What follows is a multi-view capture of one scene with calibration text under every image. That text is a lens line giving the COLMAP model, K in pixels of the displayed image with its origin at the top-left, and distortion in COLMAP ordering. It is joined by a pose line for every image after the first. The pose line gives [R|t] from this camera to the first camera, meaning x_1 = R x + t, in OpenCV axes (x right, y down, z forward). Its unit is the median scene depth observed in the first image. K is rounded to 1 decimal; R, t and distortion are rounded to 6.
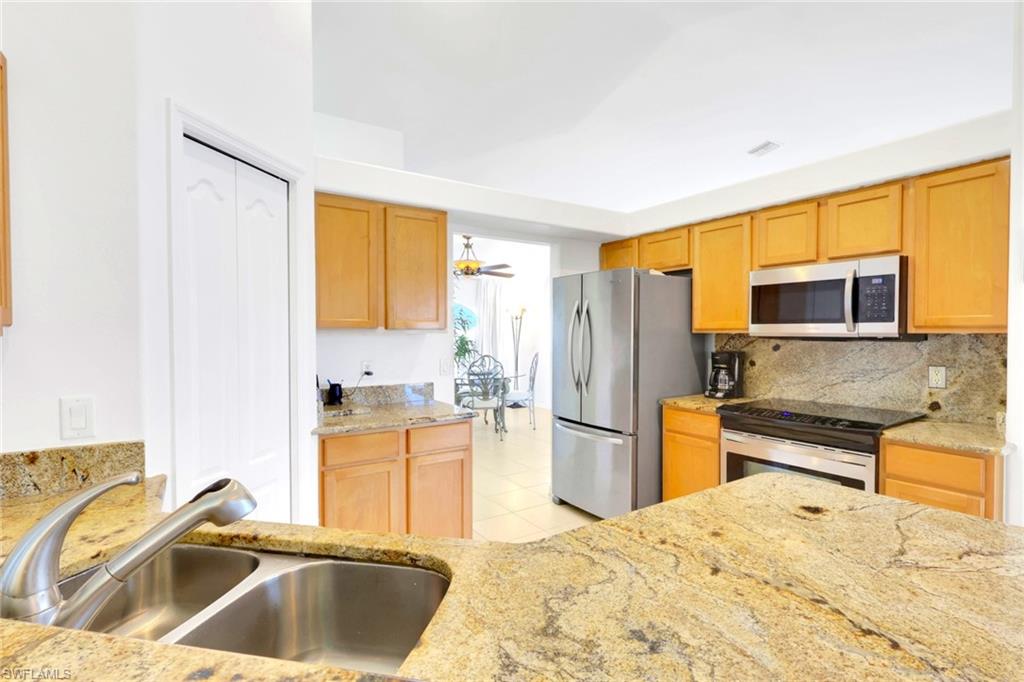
lens RADIAL K [[483.1, 0, 515.0], [0, 483.1, 340.7], [0, 0, 1]] dist [0.000077, 0.000757]
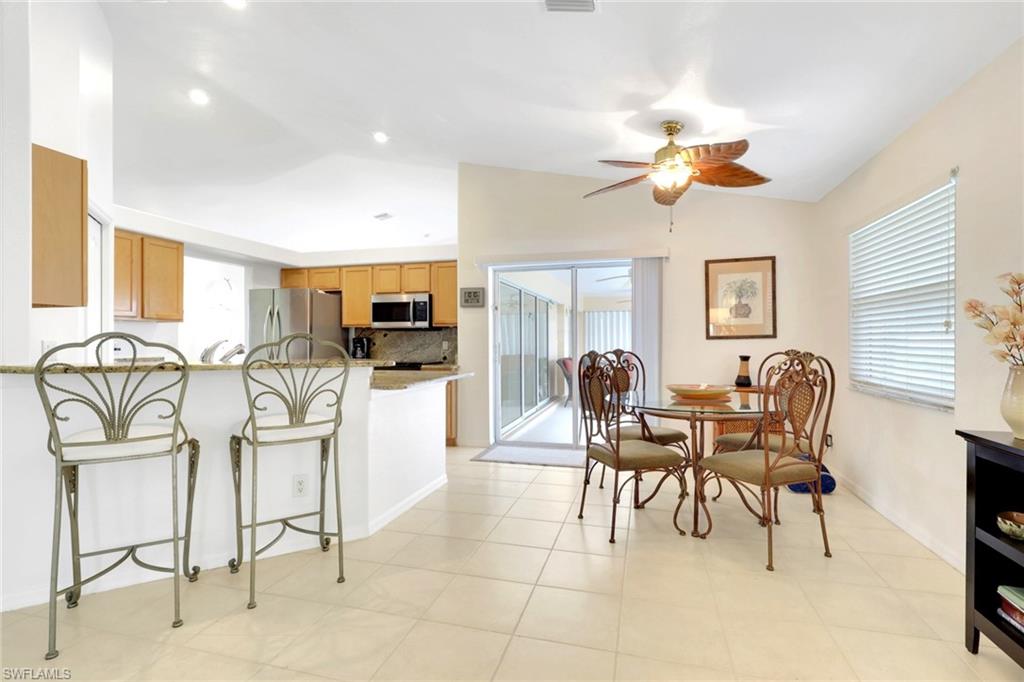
lens RADIAL K [[483.1, 0, 514.4], [0, 483.1, 341.2], [0, 0, 1]] dist [0.000077, 0.000757]
pose [[0.757681, 0.003716, 0.652615, -0.330766], [0.010599, 0.999782, -0.017998, 0.079281], [-0.652539, 0.020554, 0.757476, -0.804611]]
